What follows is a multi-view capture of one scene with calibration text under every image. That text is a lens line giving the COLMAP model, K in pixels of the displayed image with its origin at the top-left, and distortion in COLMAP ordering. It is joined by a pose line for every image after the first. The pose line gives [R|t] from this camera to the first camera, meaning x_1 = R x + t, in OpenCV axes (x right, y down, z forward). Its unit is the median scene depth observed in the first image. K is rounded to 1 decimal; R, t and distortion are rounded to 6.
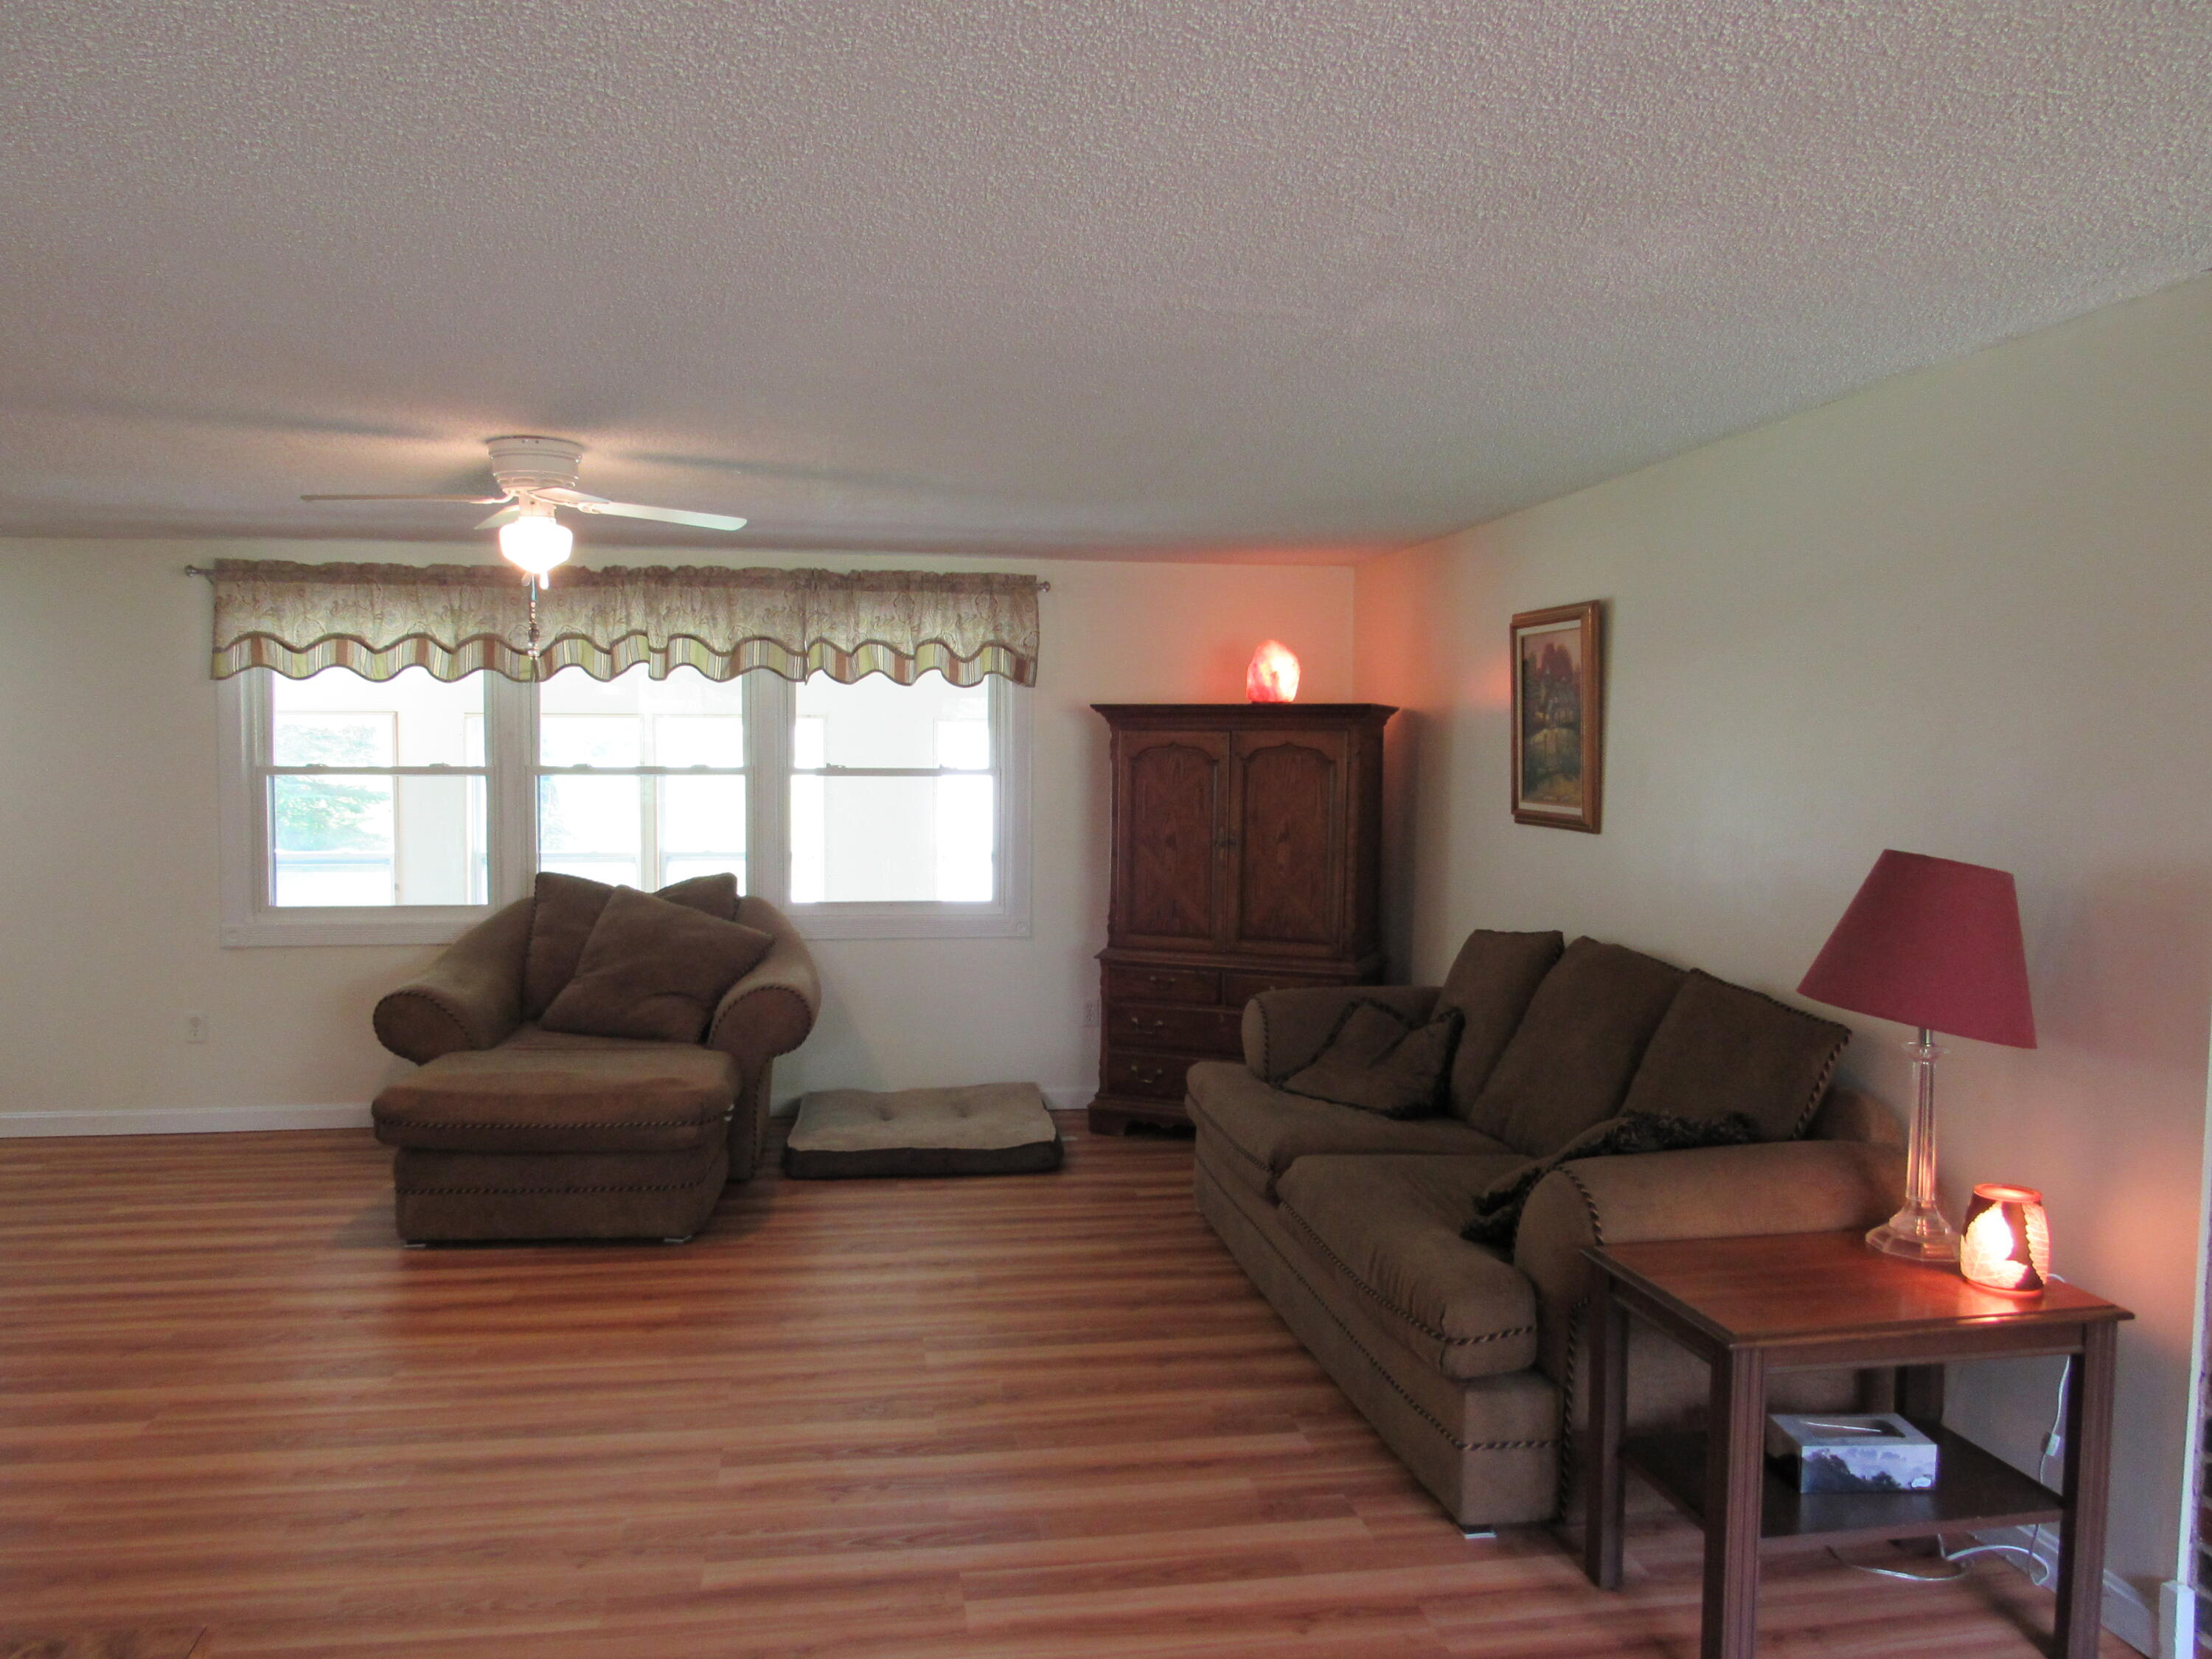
lens RADIAL K [[1579.8, 0, 1092.8], [0, 1579.8, 839.0], [0, 0, 1]] dist [-0.011971, 0.002643]
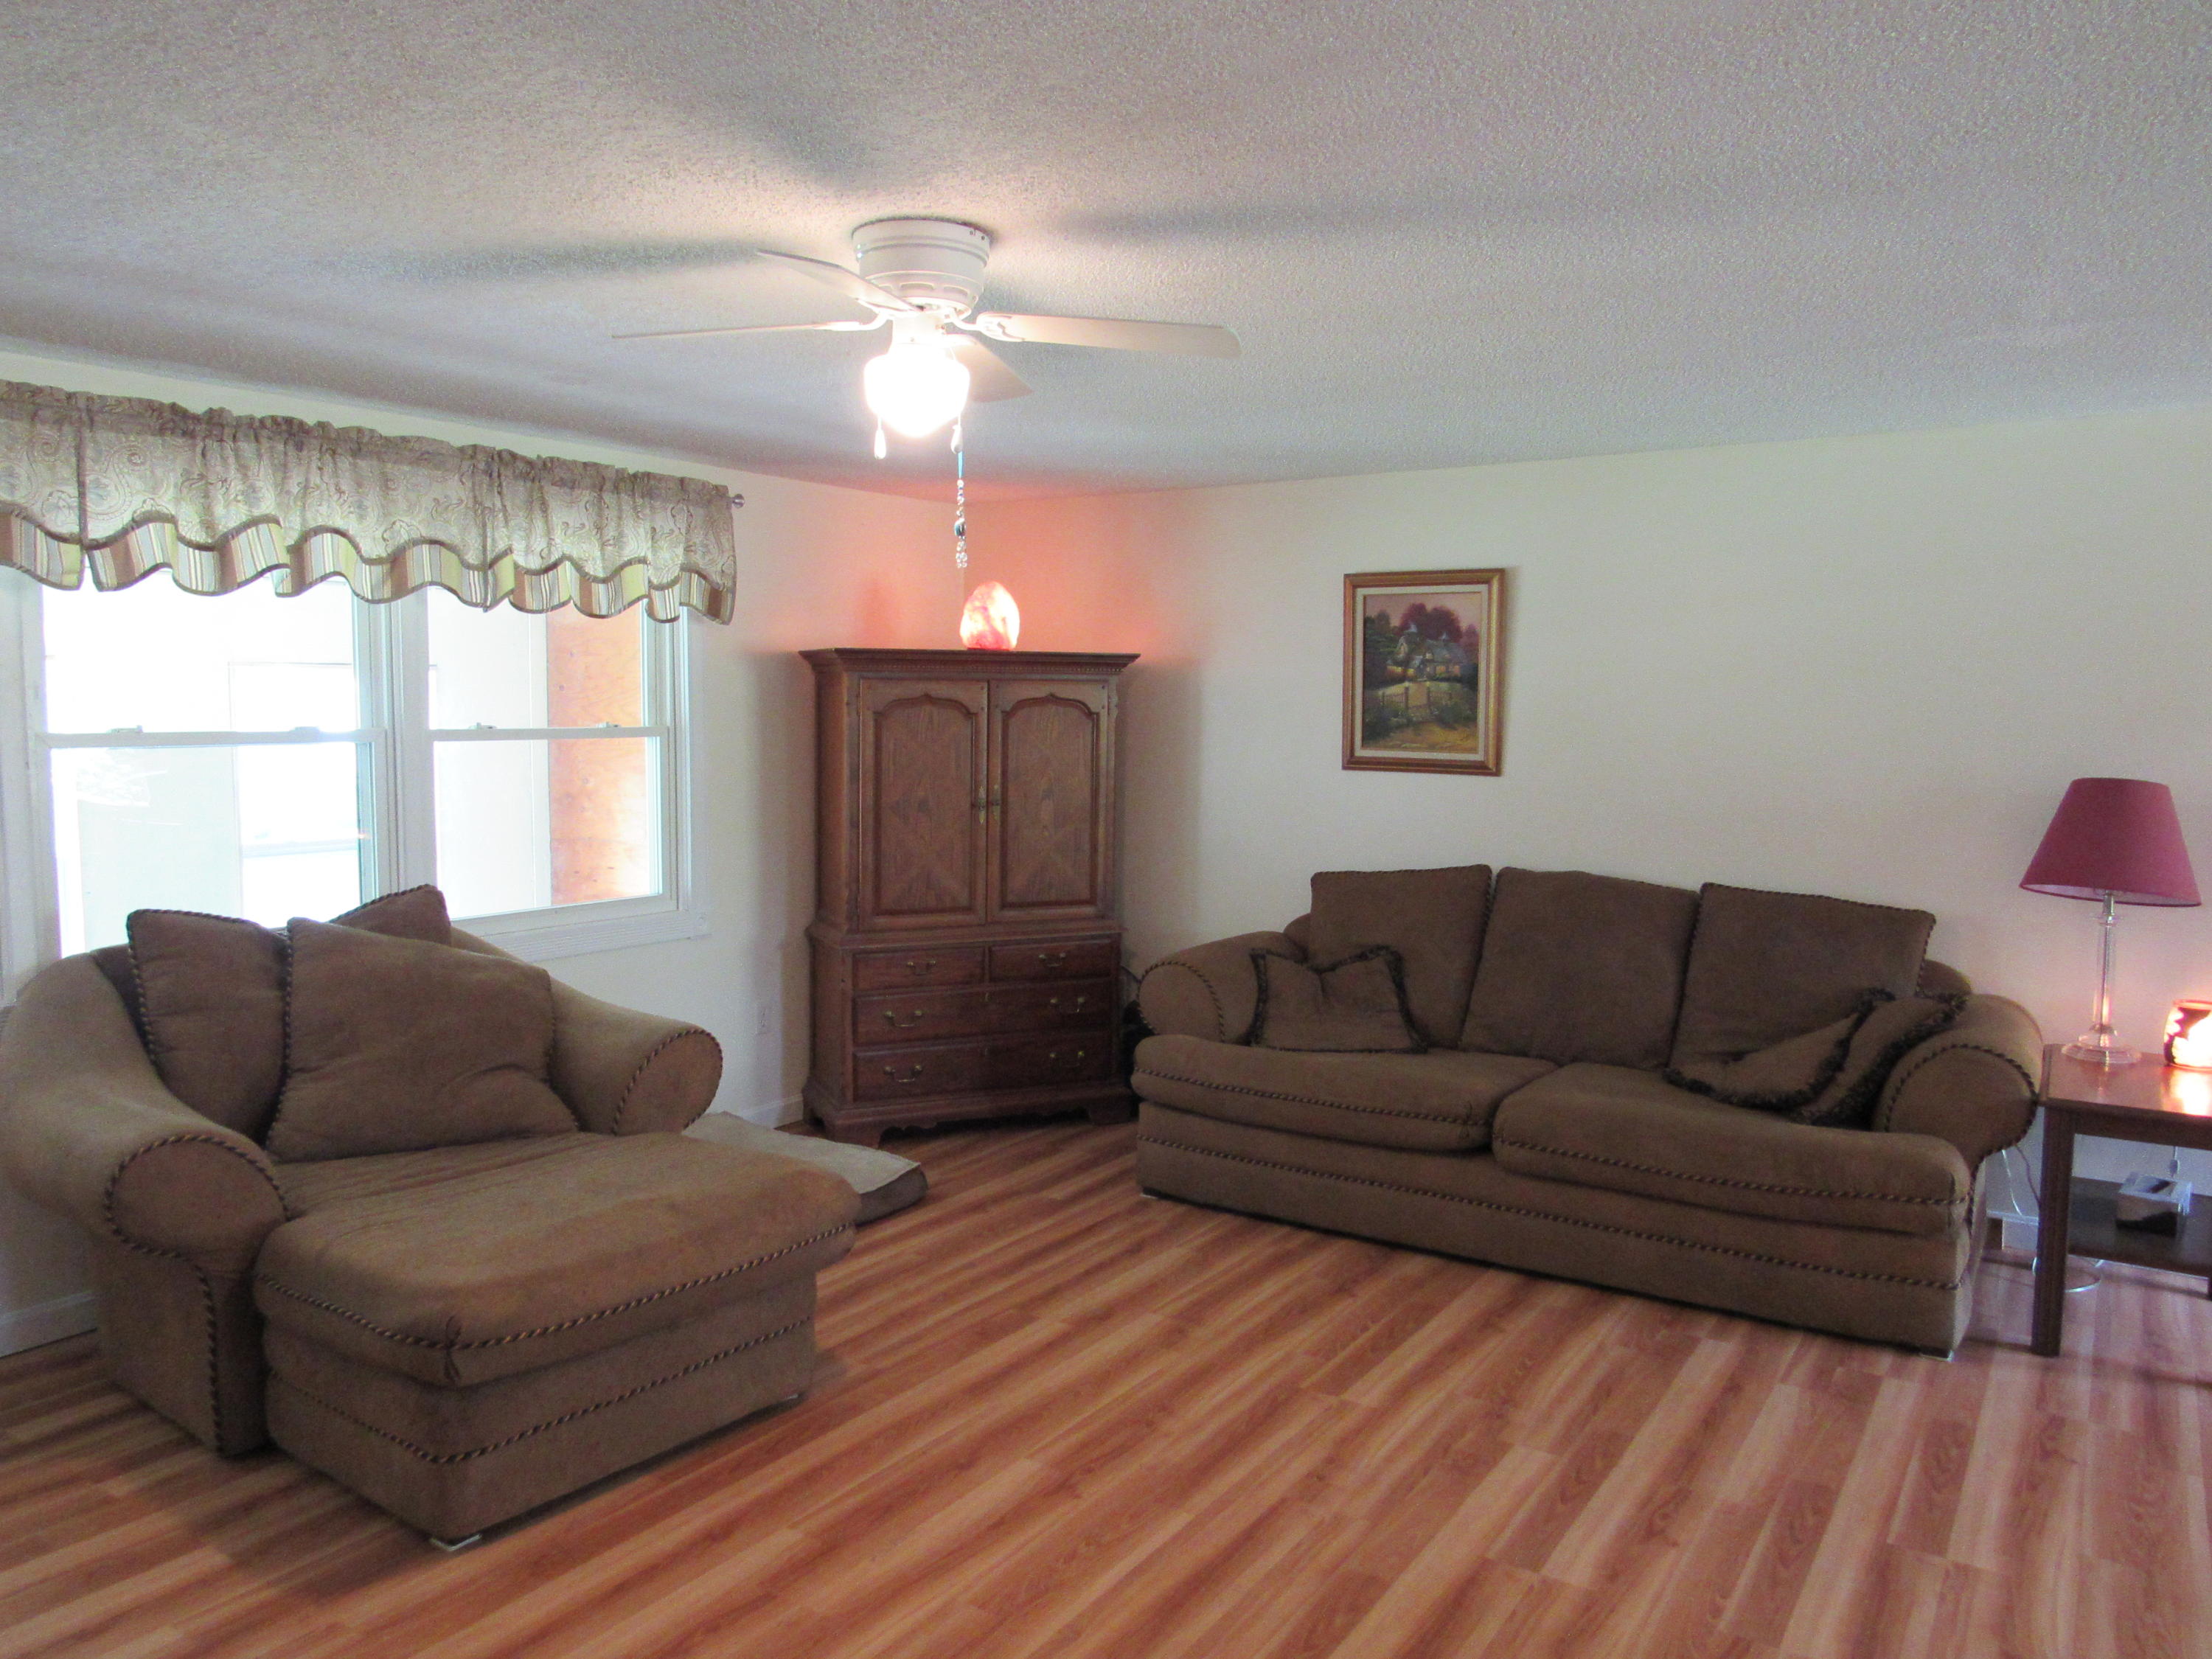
lens RADIAL K [[1579.8, 0, 1092.8], [0, 1579.8, 839.0], [0, 0, 1]] dist [-0.011971, 0.002643]
pose [[0.688122, -0.066334, 0.722557, -0.526306], [0.041818, 0.997783, 0.051776, -0.021824], [-0.724389, -0.005412, 0.689370, 0.323880]]
